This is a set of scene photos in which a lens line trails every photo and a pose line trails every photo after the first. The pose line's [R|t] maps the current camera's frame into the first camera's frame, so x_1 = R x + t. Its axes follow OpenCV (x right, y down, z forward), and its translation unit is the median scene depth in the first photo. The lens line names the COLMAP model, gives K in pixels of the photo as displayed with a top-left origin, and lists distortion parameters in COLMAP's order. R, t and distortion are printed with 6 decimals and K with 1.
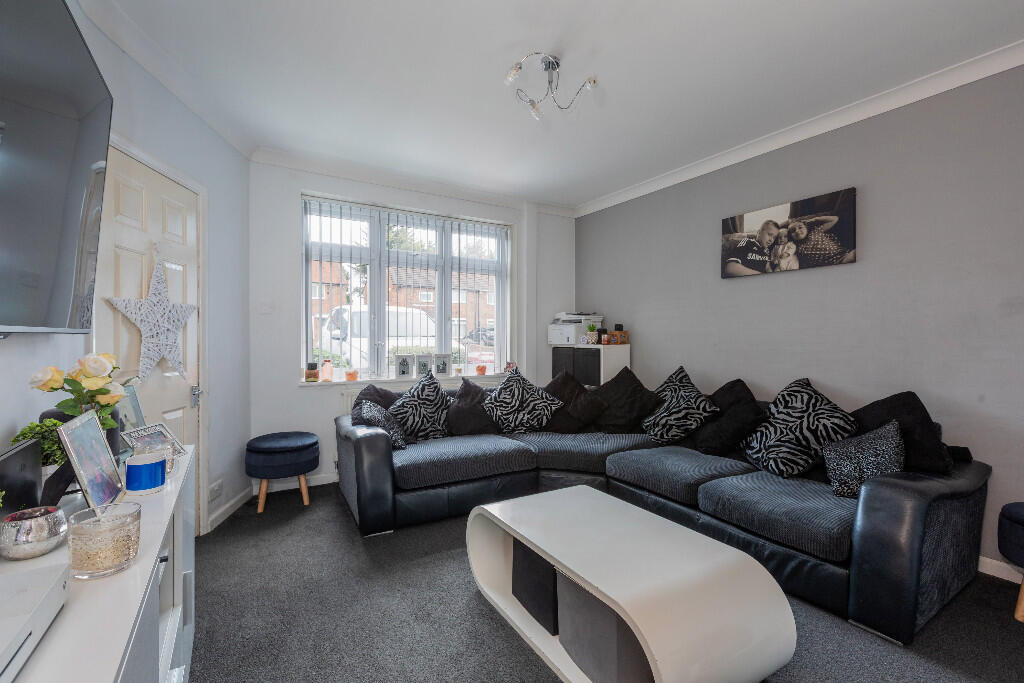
lens RADIAL K [[462.7, 0, 514.6], [0, 462.7, 341.4], [0, 0, 1]] dist [0.000888, -0.001172]
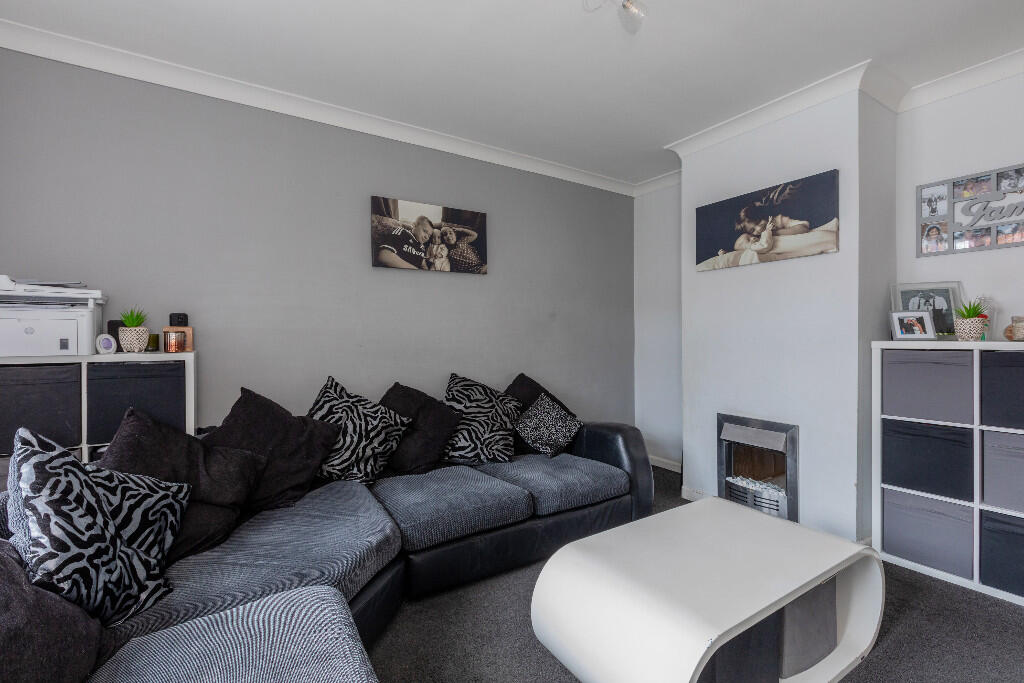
lens RADIAL K [[462.7, 0, 511.2], [0, 462.7, 331.9], [0, 0, 1]] dist [0.000888, -0.001172]
pose [[-0.030040, -0.006799, 0.999526, -0.442278], [0.007054, 0.999951, 0.007014, -0.022213], [-0.999524, 0.007262, -0.029990, 0.853727]]
